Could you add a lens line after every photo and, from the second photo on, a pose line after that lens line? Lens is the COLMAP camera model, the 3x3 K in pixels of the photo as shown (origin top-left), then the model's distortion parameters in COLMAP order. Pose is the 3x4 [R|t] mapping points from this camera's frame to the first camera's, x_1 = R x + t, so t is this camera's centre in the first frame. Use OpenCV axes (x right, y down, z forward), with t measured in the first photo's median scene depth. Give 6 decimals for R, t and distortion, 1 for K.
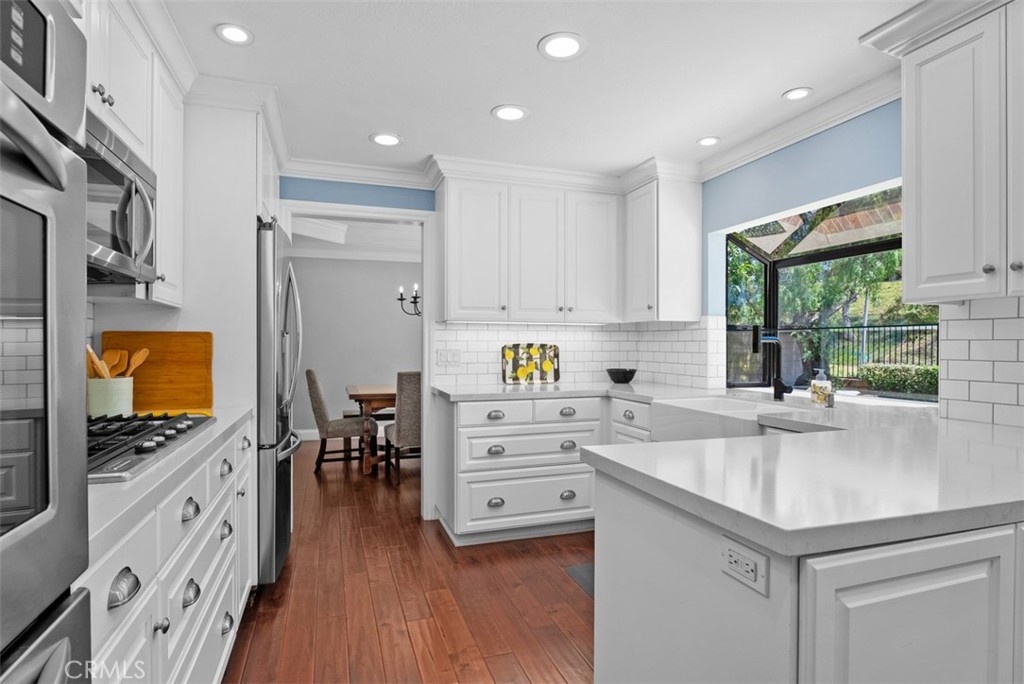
lens RADIAL K [[541.1, 0, 505.4], [0, 541.1, 343.0], [0, 0, 1]] dist [-0.000072, -0.000008]
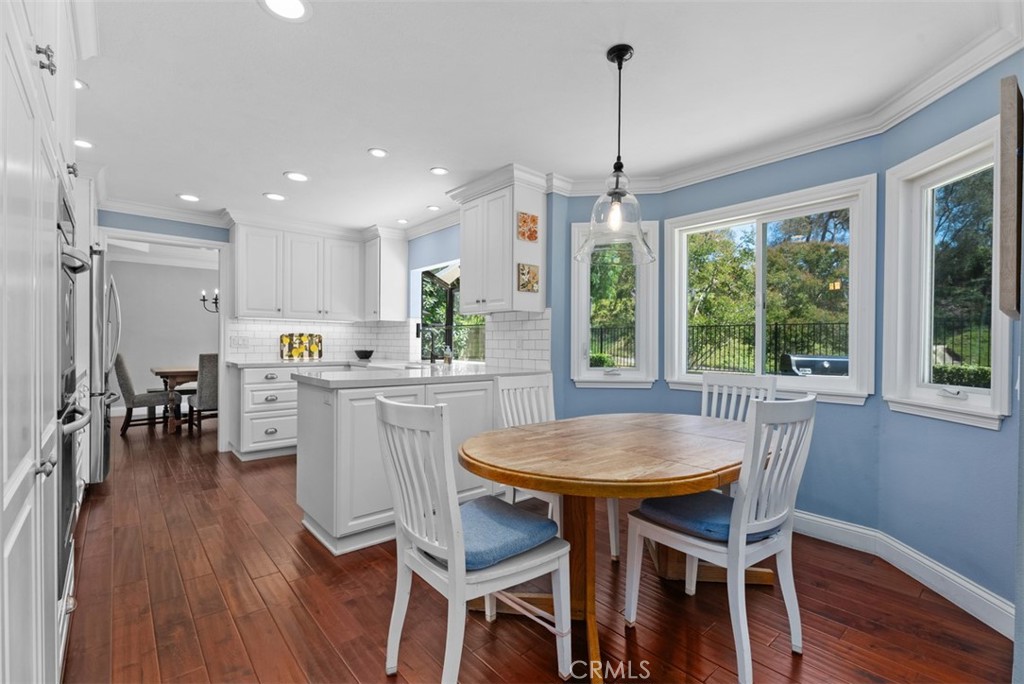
lens RADIAL K [[458.8, 0, 507.6], [0, 458.8, 343.1], [0, 0, 1]] dist [0.013180, -0.001559]
pose [[0.925959, 0.003791, 0.377604, 0.095572], [-0.005238, 0.999982, 0.002806, 0.021973], [-0.377587, -0.004576, 0.925963, -0.436421]]
